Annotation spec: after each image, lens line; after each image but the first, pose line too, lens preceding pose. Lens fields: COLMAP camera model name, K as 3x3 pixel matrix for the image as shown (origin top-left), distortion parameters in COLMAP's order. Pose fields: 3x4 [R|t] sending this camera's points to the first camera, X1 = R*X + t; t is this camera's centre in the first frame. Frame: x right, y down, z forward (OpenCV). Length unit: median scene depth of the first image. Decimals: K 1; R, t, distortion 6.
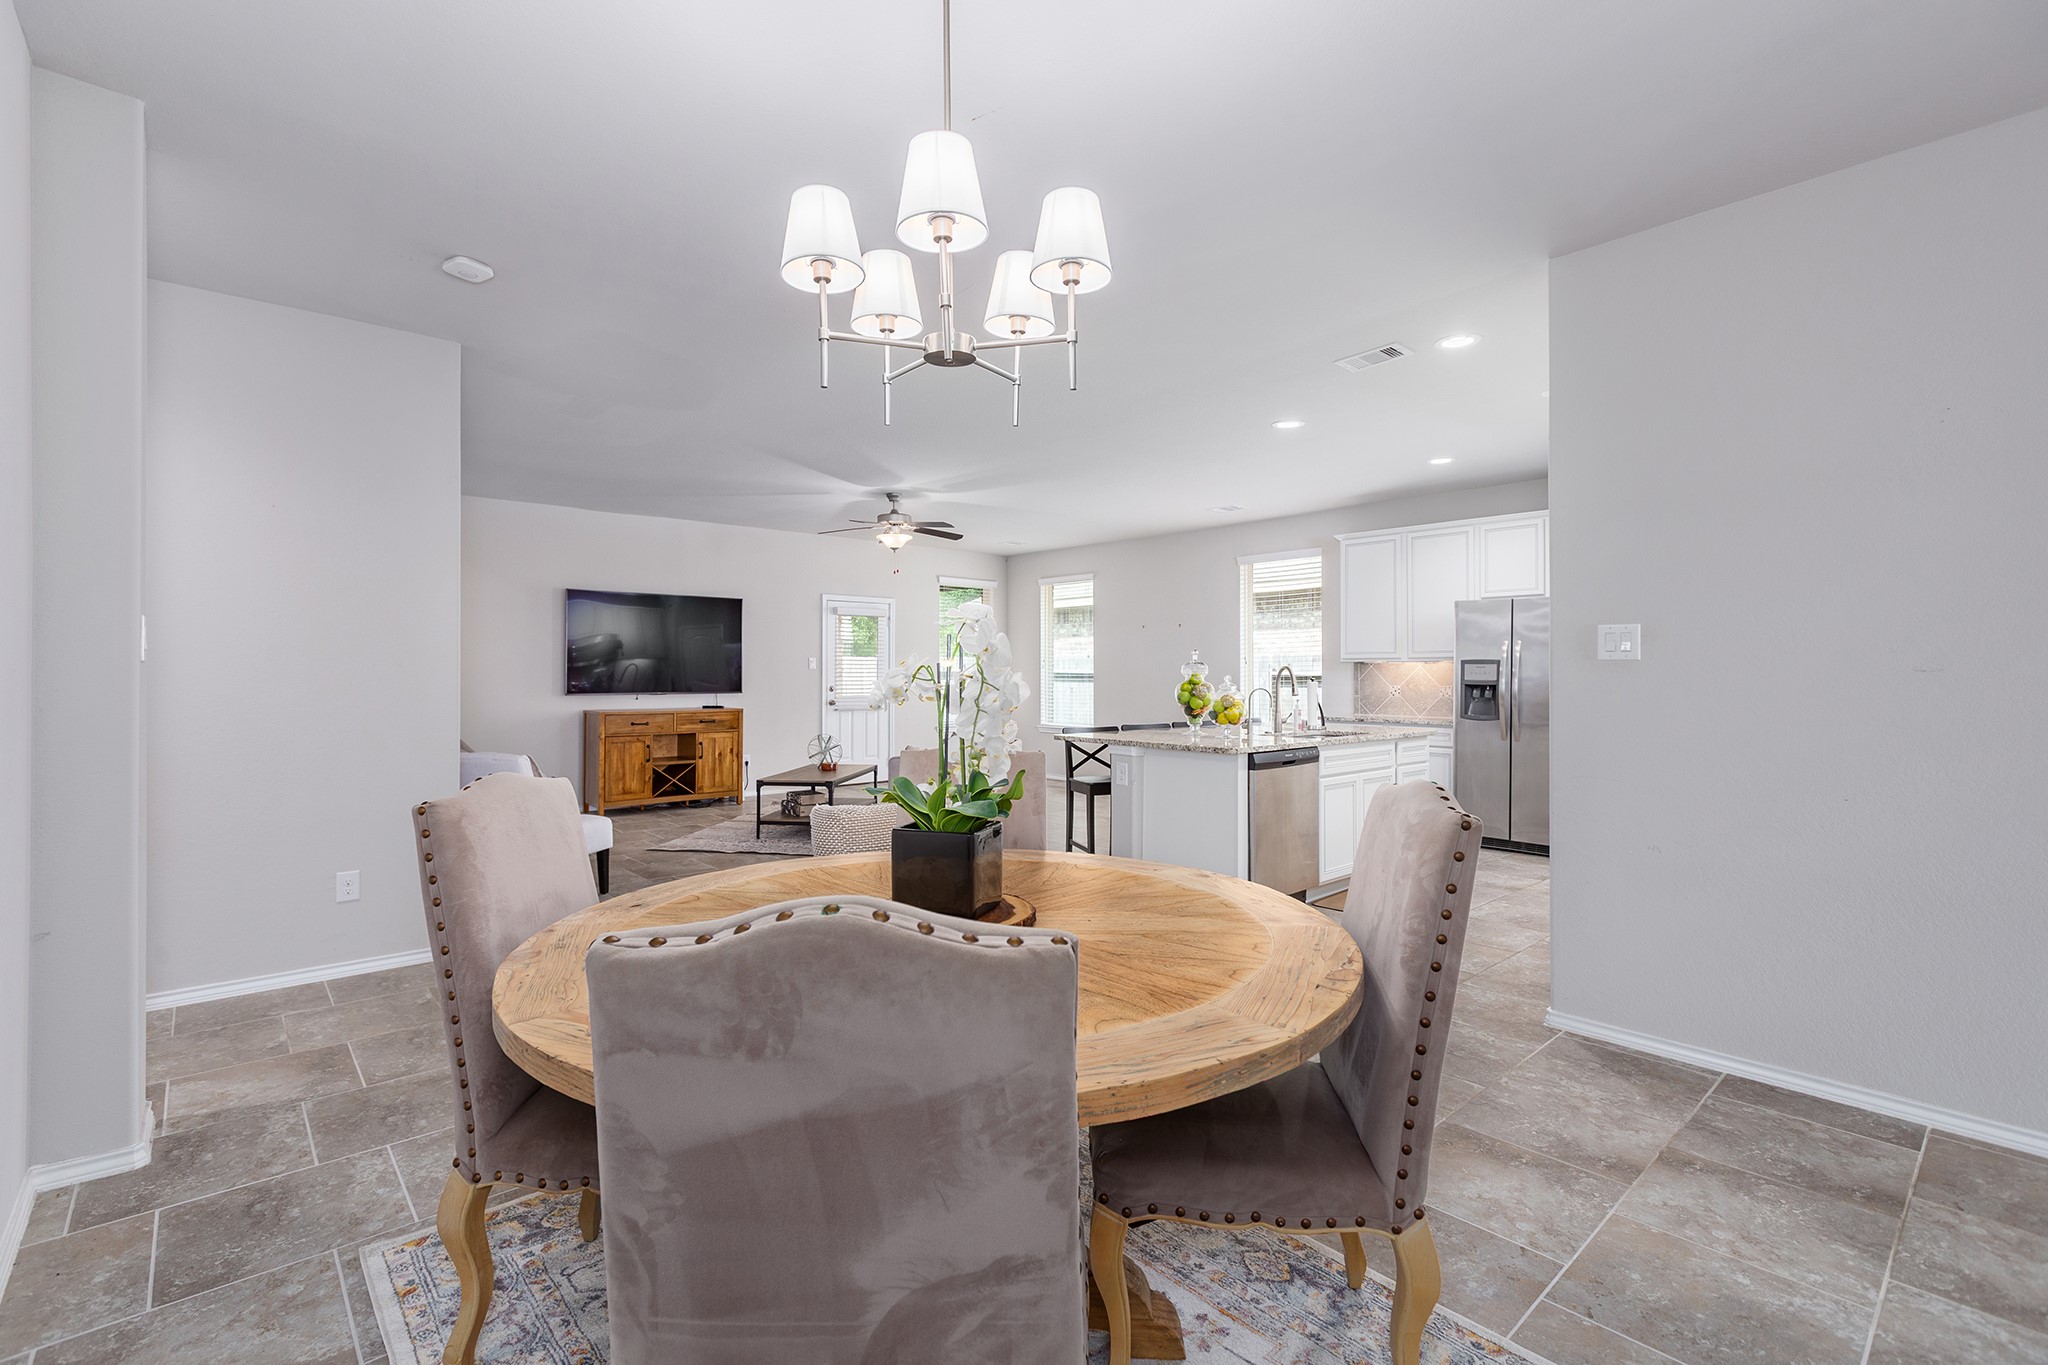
lens RADIAL K [[916.3, 0, 1014.4], [0, 916.3, 675.3], [0, 0, 1]] dist [-0.000018, 0.001150]
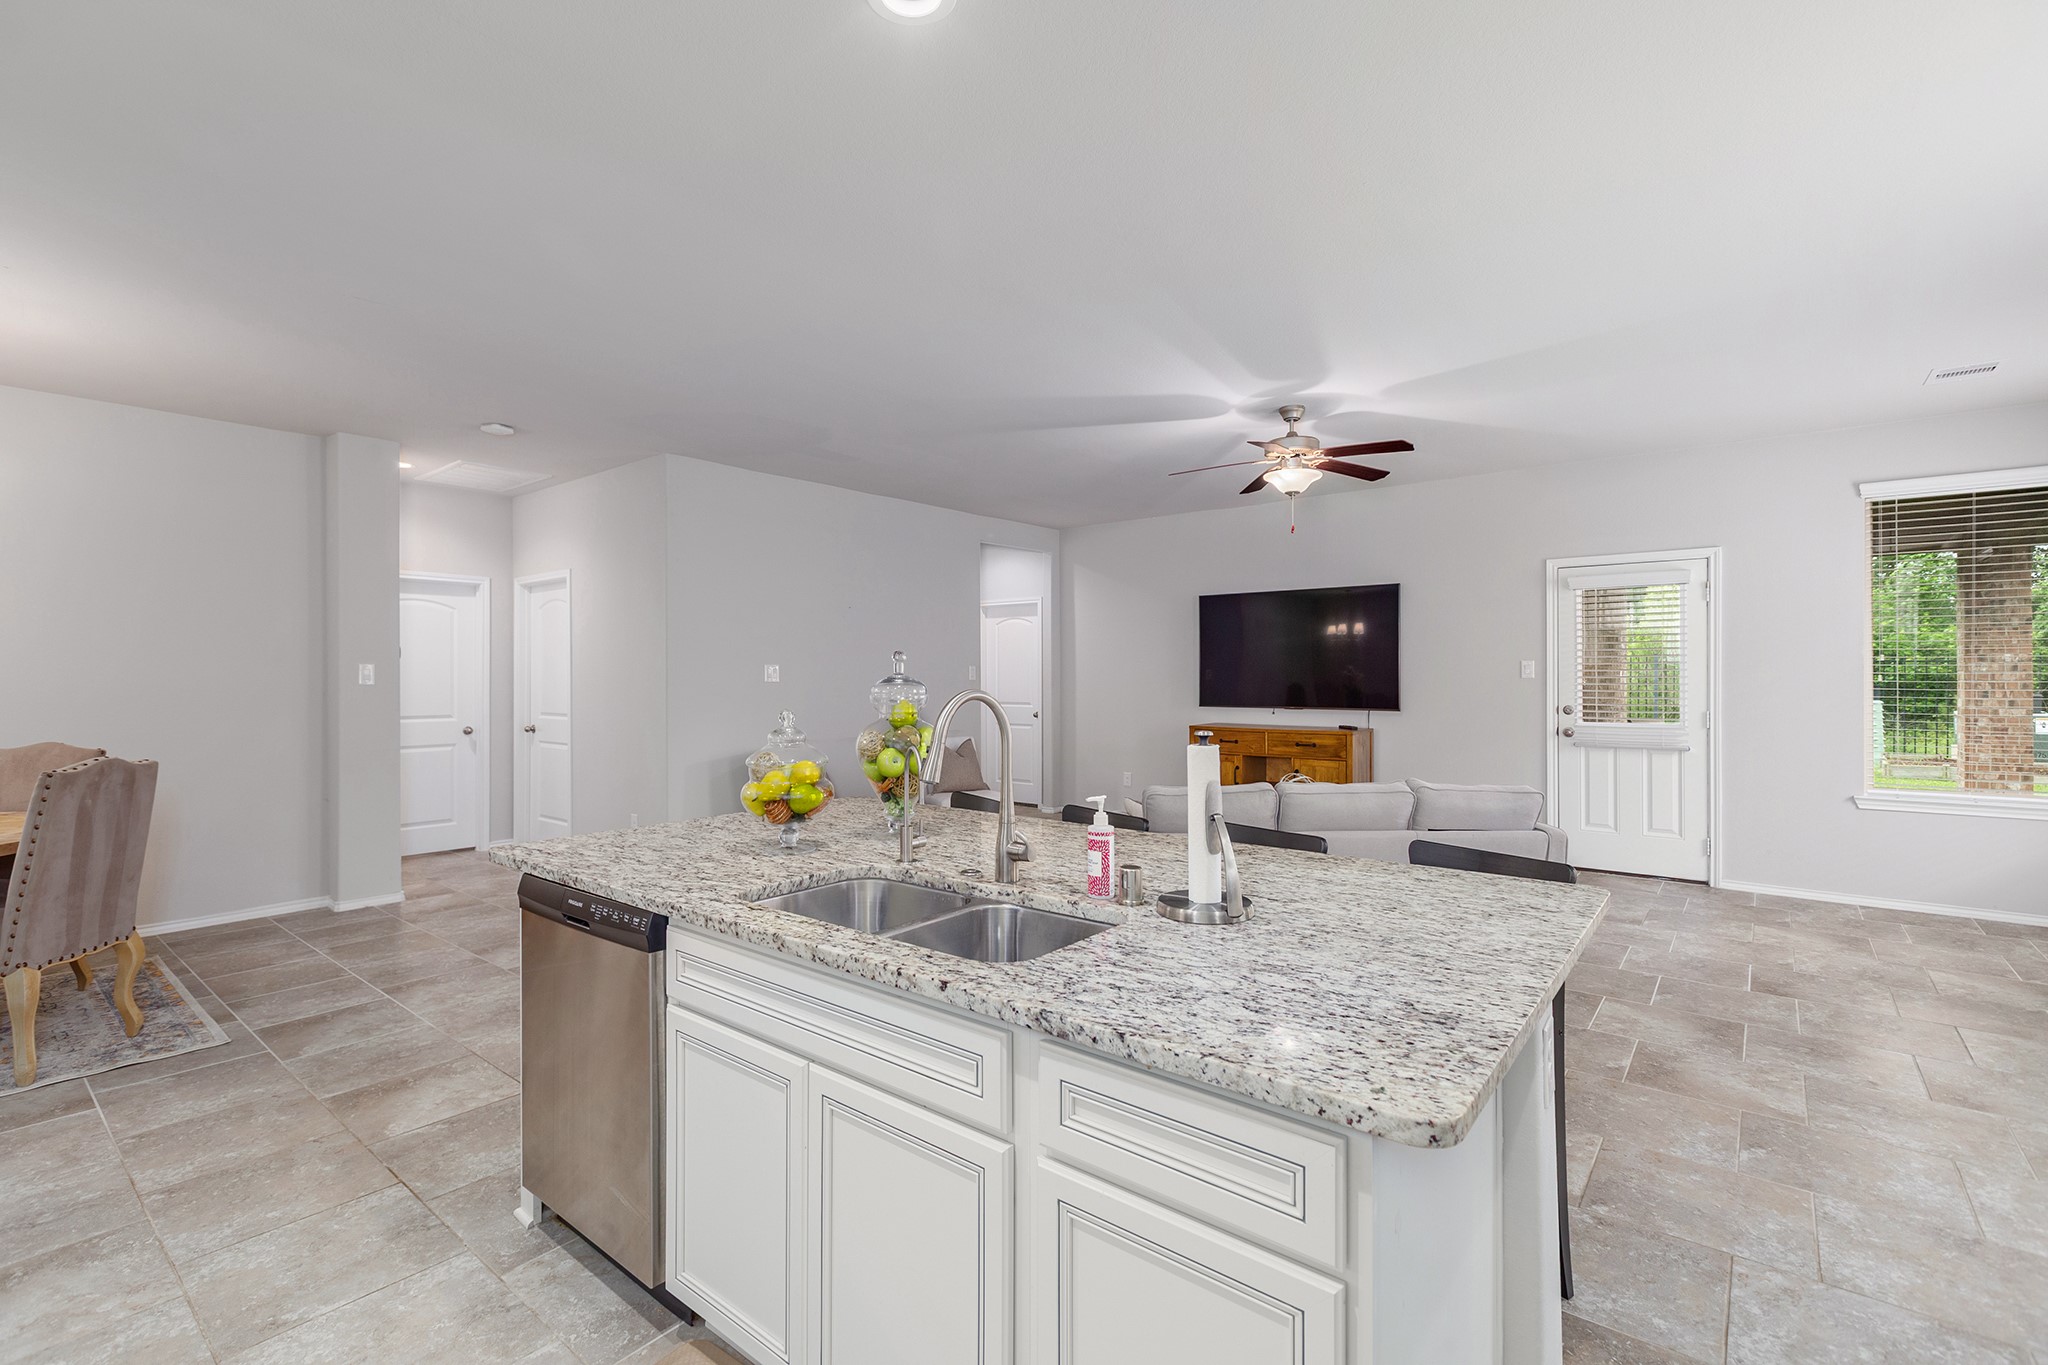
lens RADIAL K [[916.3, 0, 1015.5], [0, 916.3, 680.0], [0, 0, 1]] dist [-0.000018, 0.001150]
pose [[0.157382, 0.003382, -0.987532, 0.414650], [0.000385, 0.999994, 0.003486, -0.009188], [0.987538, -0.000929, 0.157380, 0.628285]]
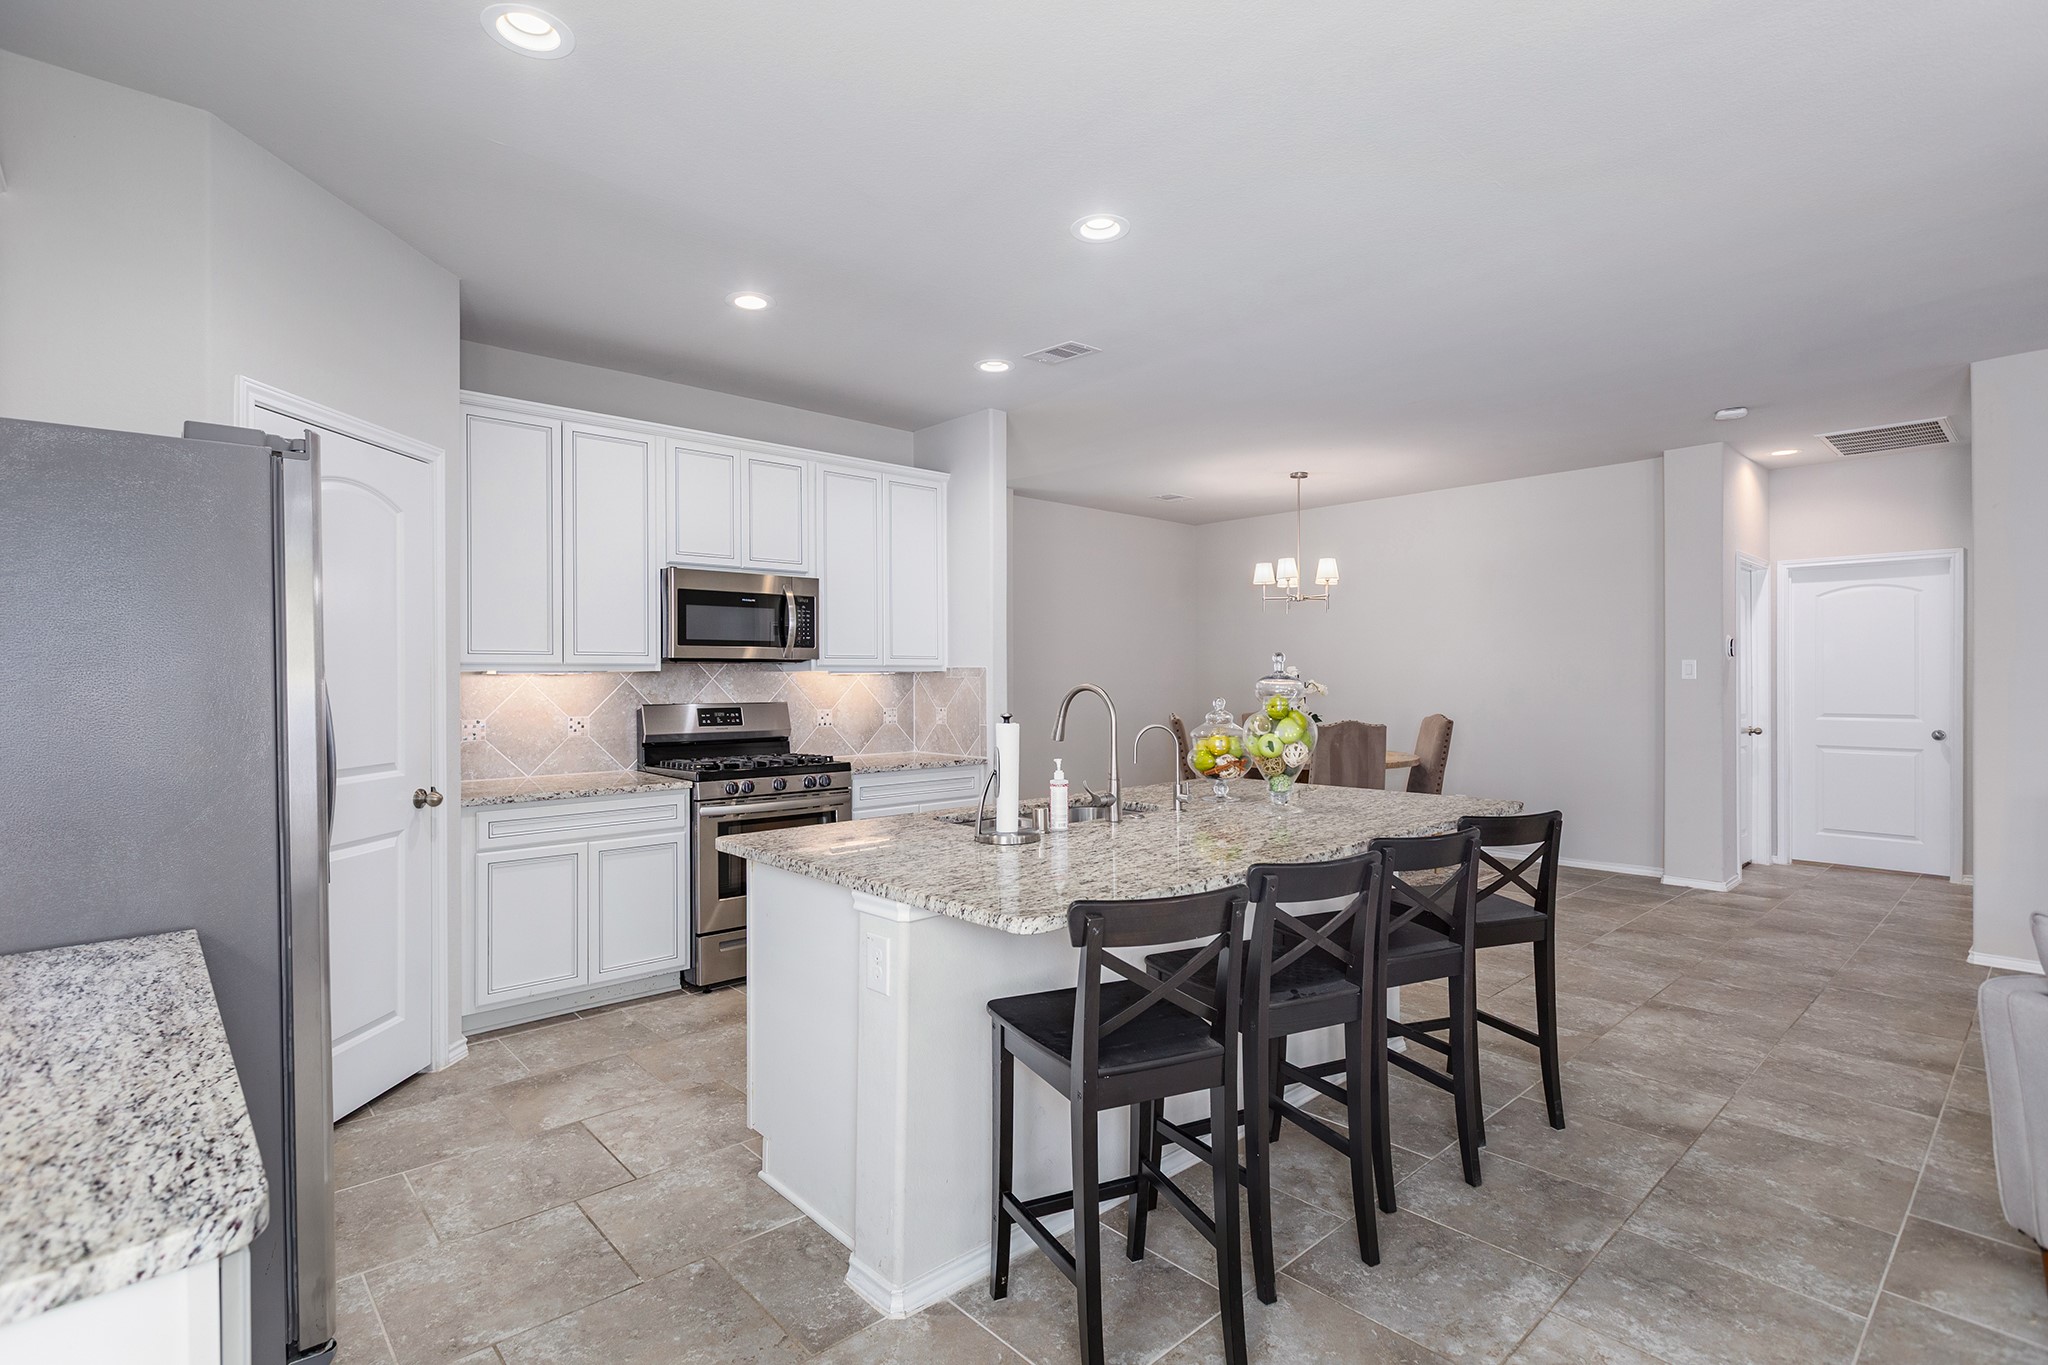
lens RADIAL K [[952.6, 0, 987.1], [0, 952.6, 683.5], [0, 0, 1]] dist [-0.008315, -0.000091]
pose [[-0.999989, 0.004185, -0.002166, 0.238276], [0.004163, 0.999940, 0.010098, -0.010344], [0.002208, 0.010089, -0.999947, 0.986309]]
